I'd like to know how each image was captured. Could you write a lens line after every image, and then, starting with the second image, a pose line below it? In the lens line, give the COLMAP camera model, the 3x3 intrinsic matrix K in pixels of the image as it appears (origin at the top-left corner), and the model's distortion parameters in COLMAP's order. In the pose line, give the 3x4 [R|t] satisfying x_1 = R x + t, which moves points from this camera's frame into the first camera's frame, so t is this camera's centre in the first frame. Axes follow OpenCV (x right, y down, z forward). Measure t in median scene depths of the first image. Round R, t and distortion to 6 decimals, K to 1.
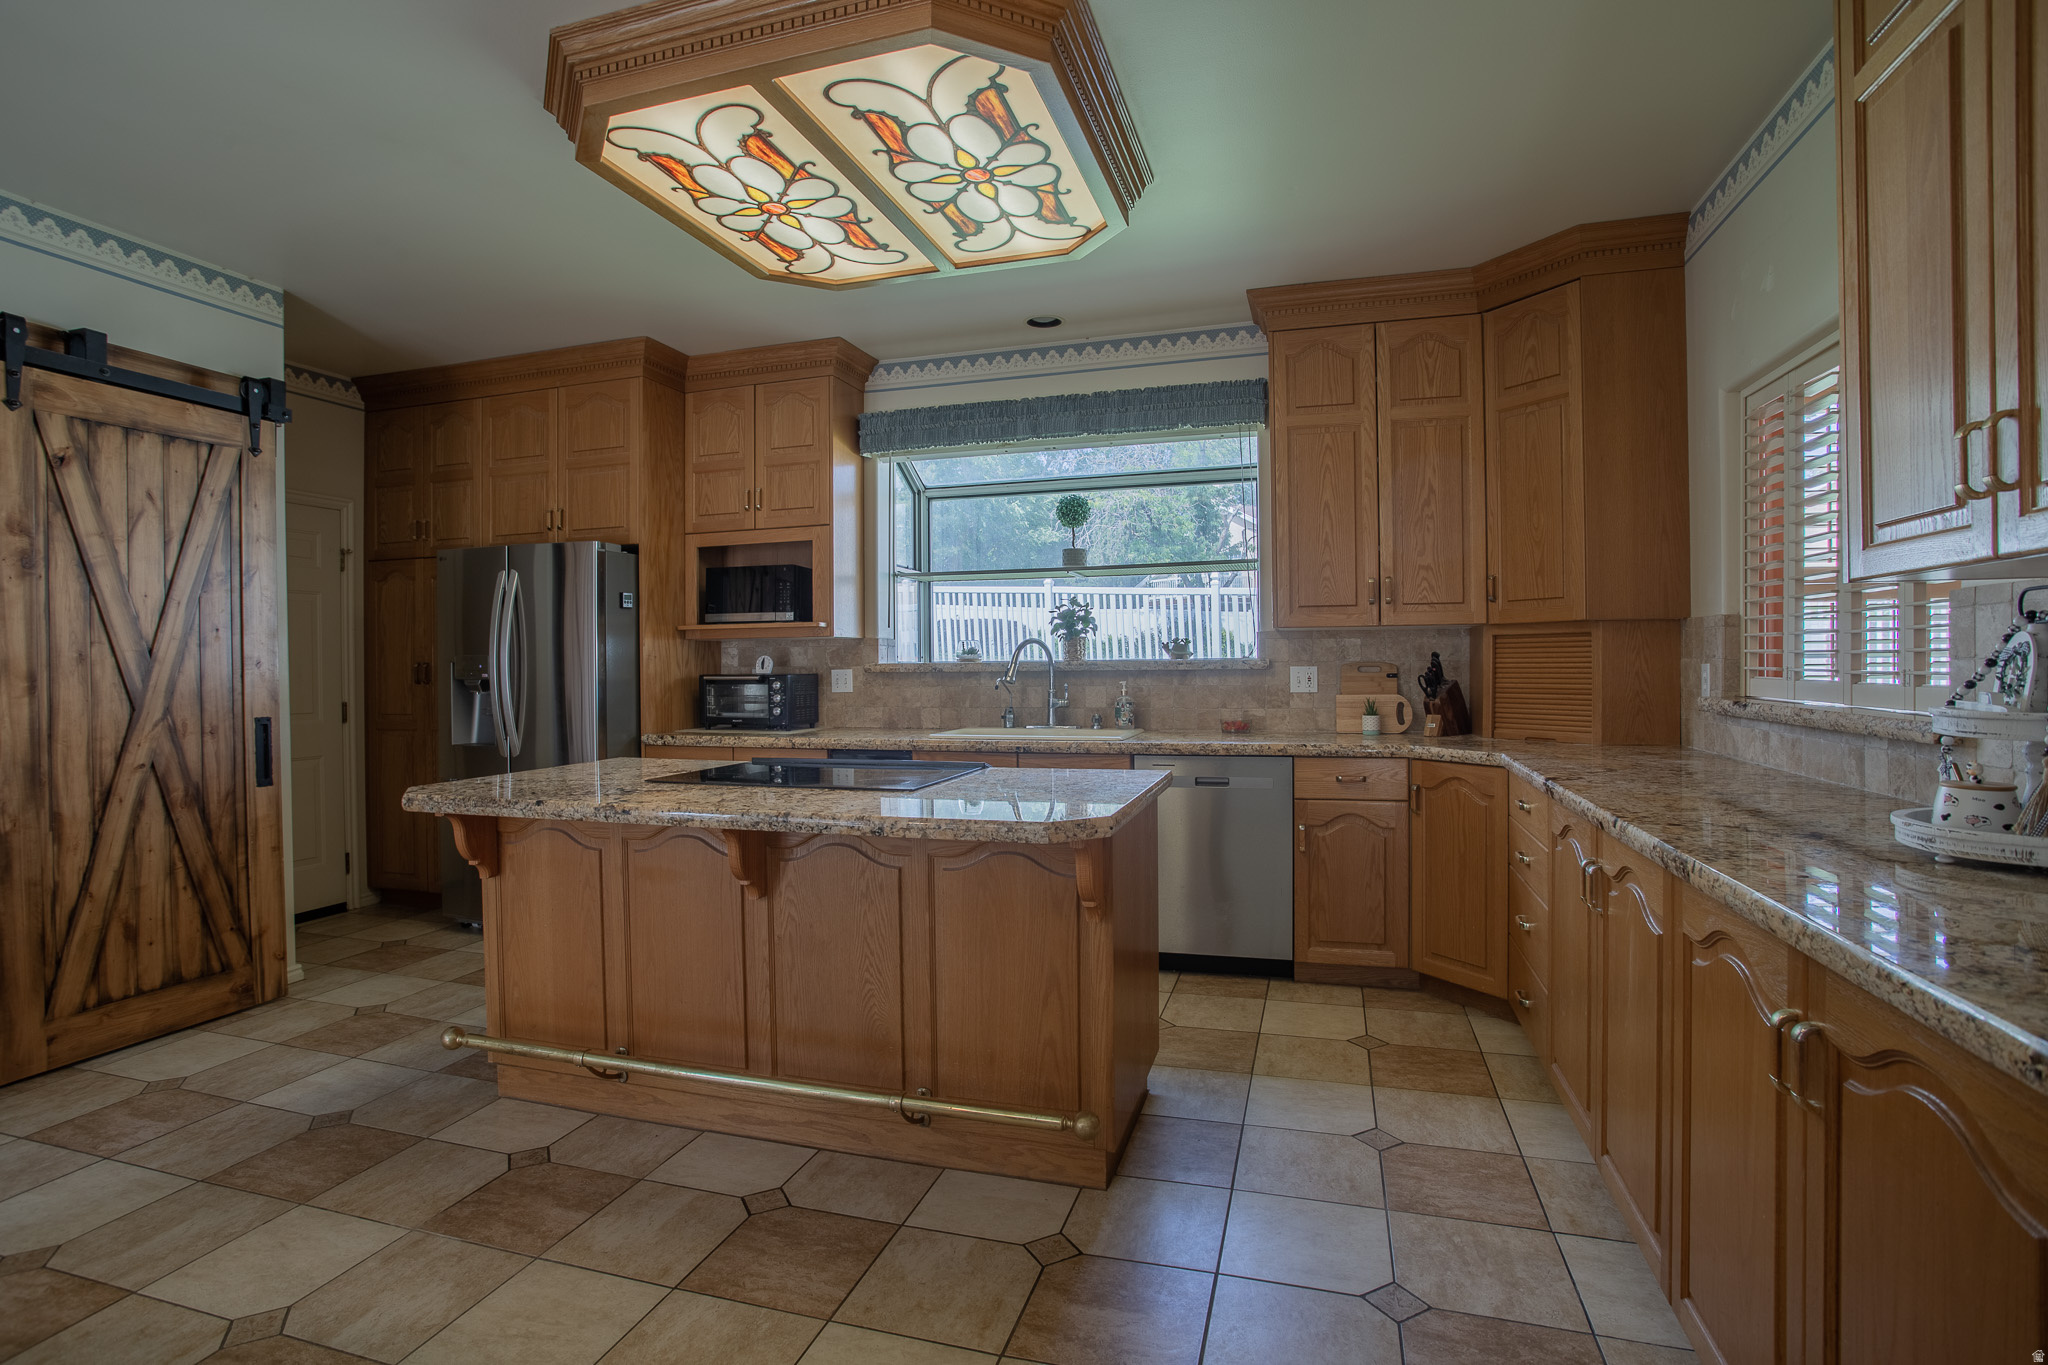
lens RADIAL K [[1003.5, 0, 1016.3], [0, 1003.5, 673.6], [0, 0, 1]] dist [-0.073653, 0.030299]
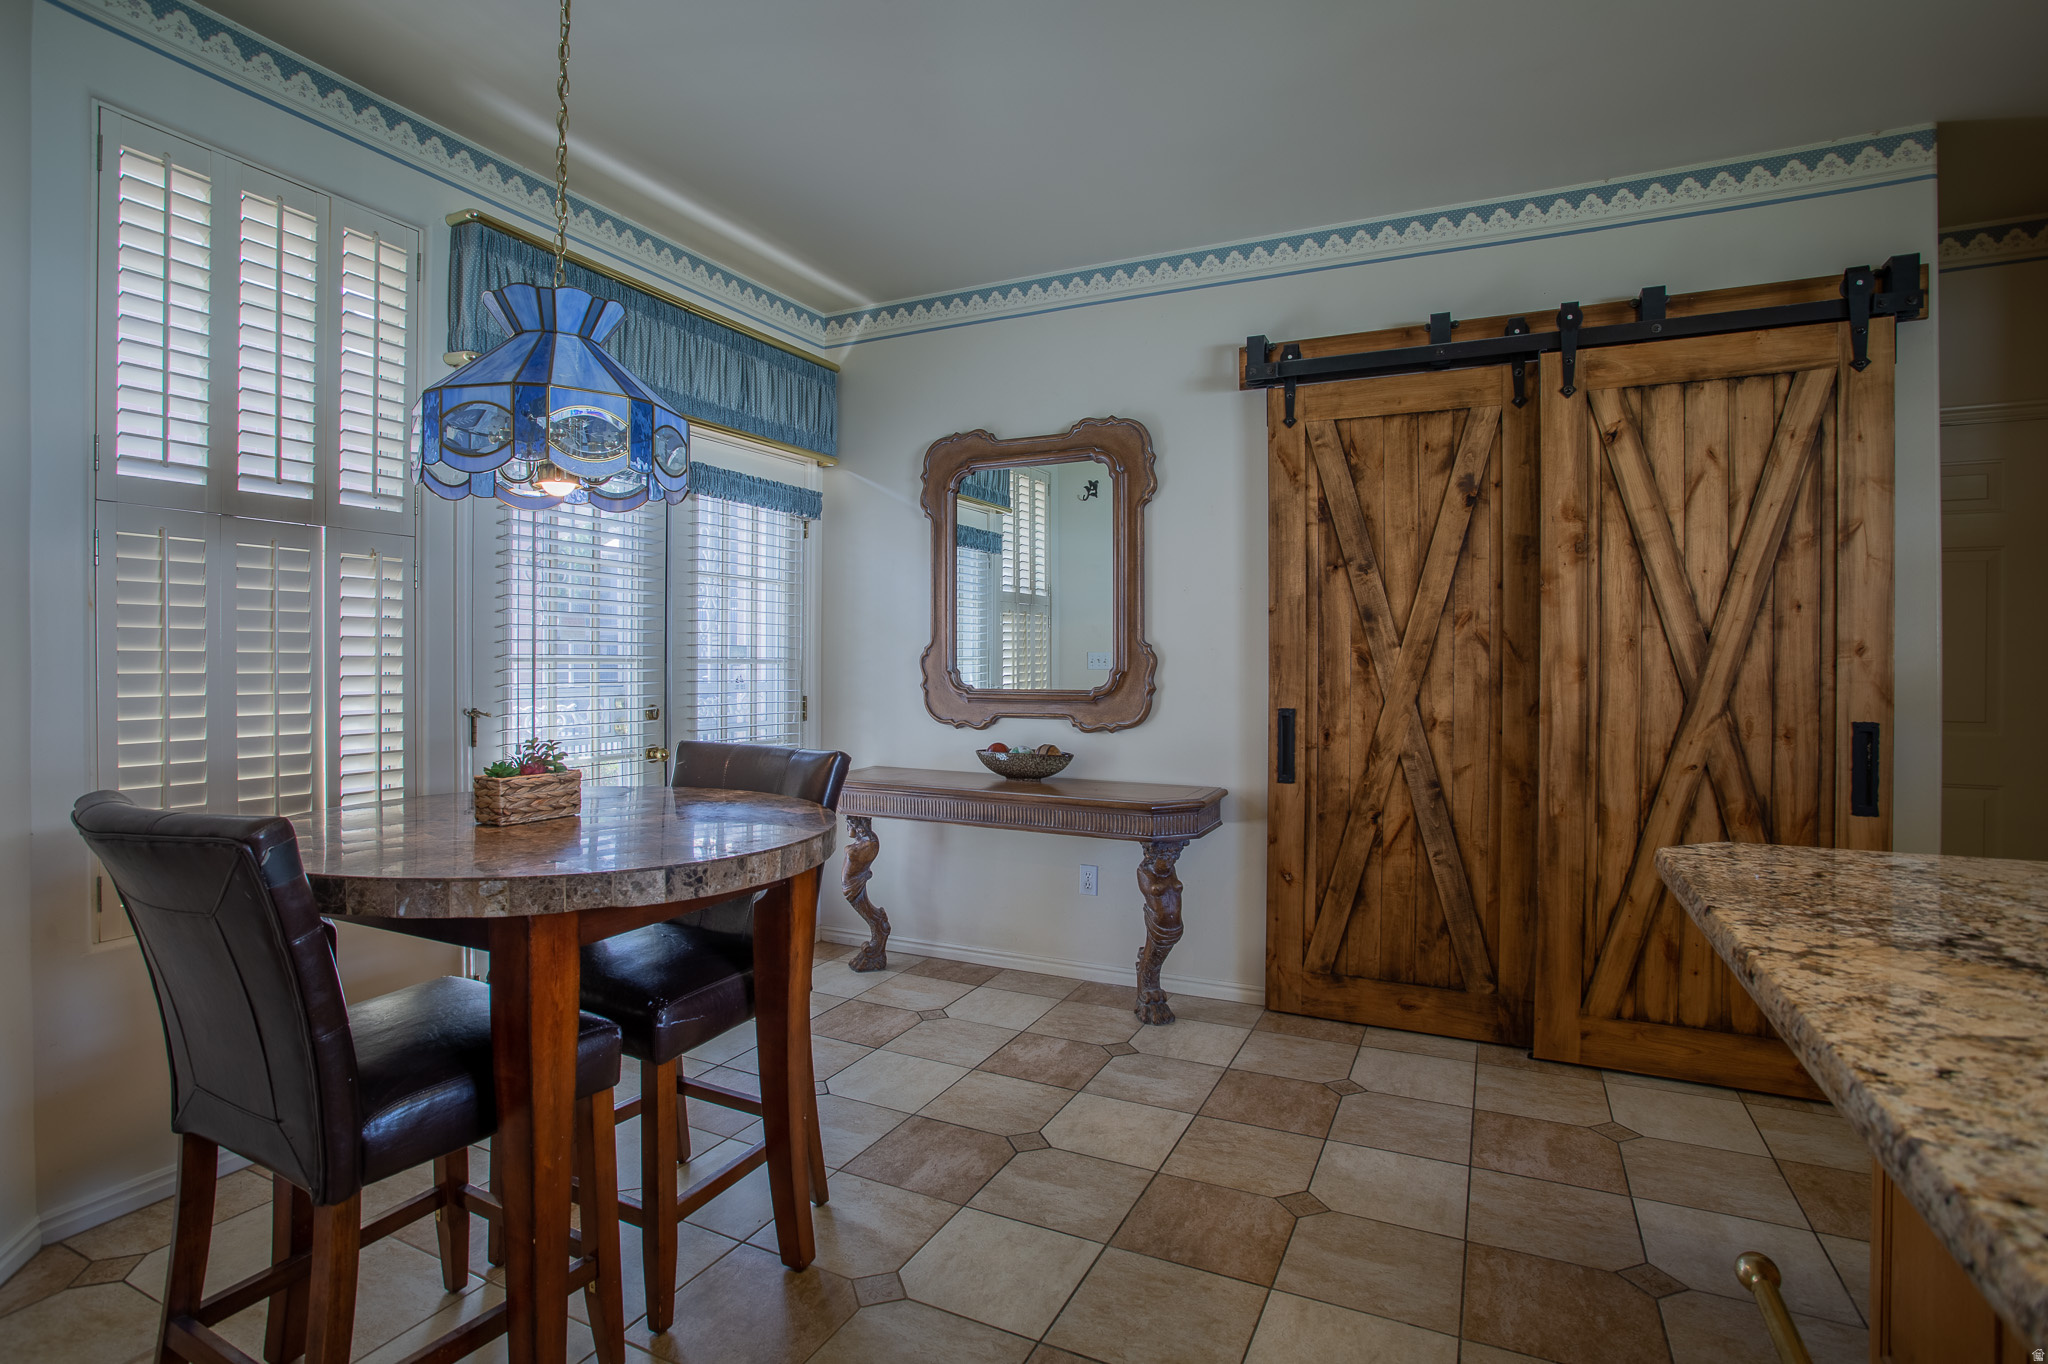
lens RADIAL K [[1007.9, 0, 1007.1], [0, 1007.9, 668.6], [0, 0, 1]] dist [-0.071834, 0.031326]
pose [[-0.158572, 0.014146, -0.987246, 0.058586], [-0.011601, 0.999802, 0.016190, -0.000189], [0.987279, 0.014020, -0.158376, 0.494498]]
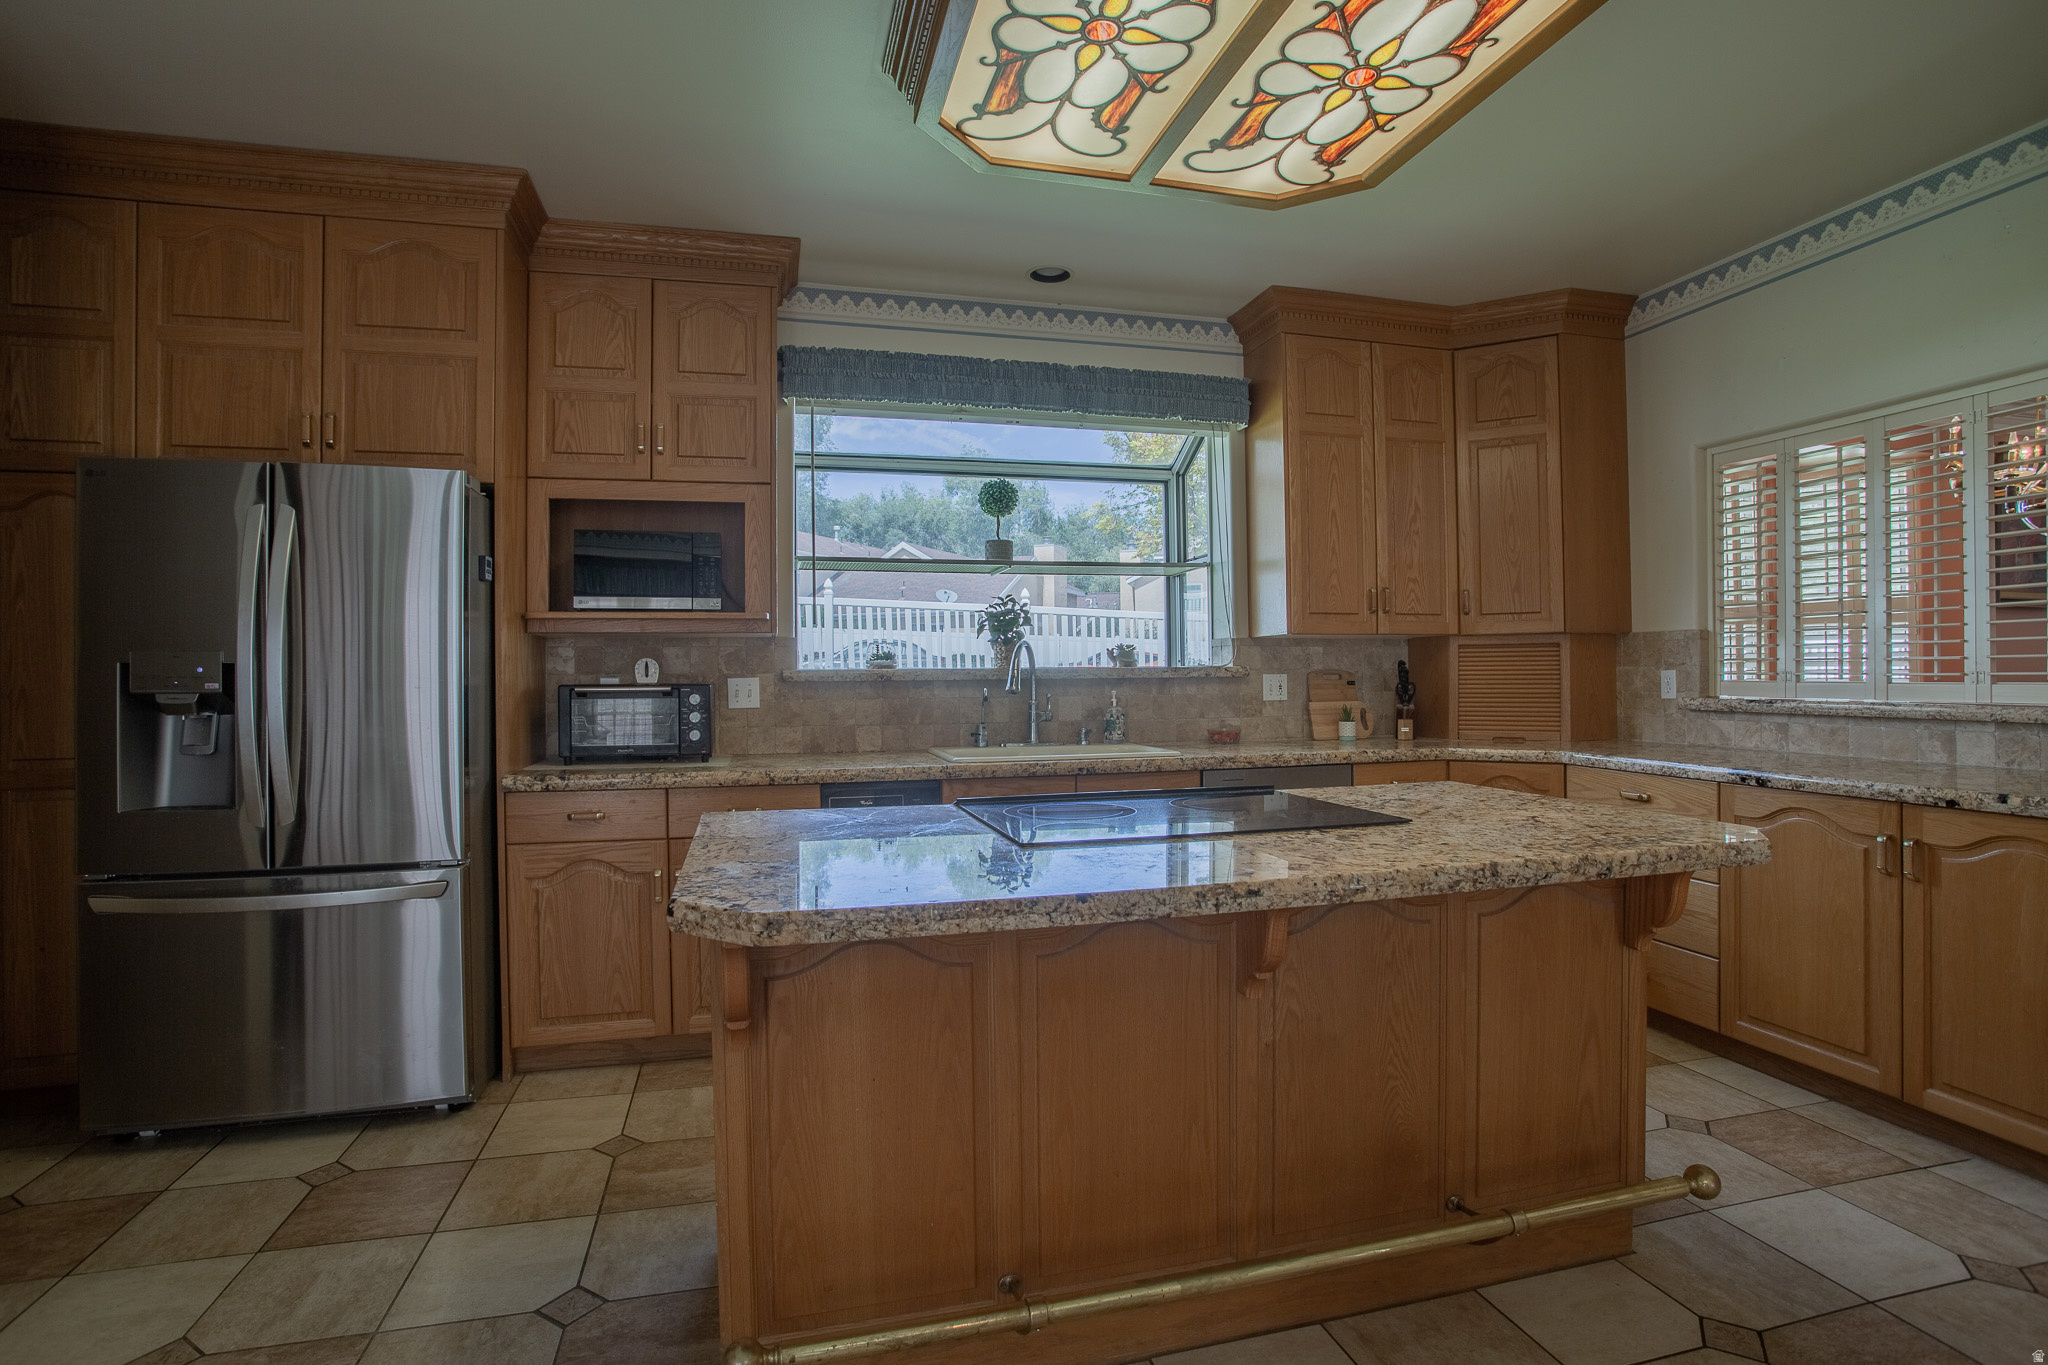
lens RADIAL K [[1003.5, 0, 1016.3], [0, 1003.5, 673.6], [0, 0, 1]] dist [-0.073653, 0.030299]
pose [[0.850277, 0.003516, 0.526324, -0.573038], [0.005433, 0.999866, -0.015457, 0.007687], [-0.526308, 0.016002, 0.850144, 0.368061]]
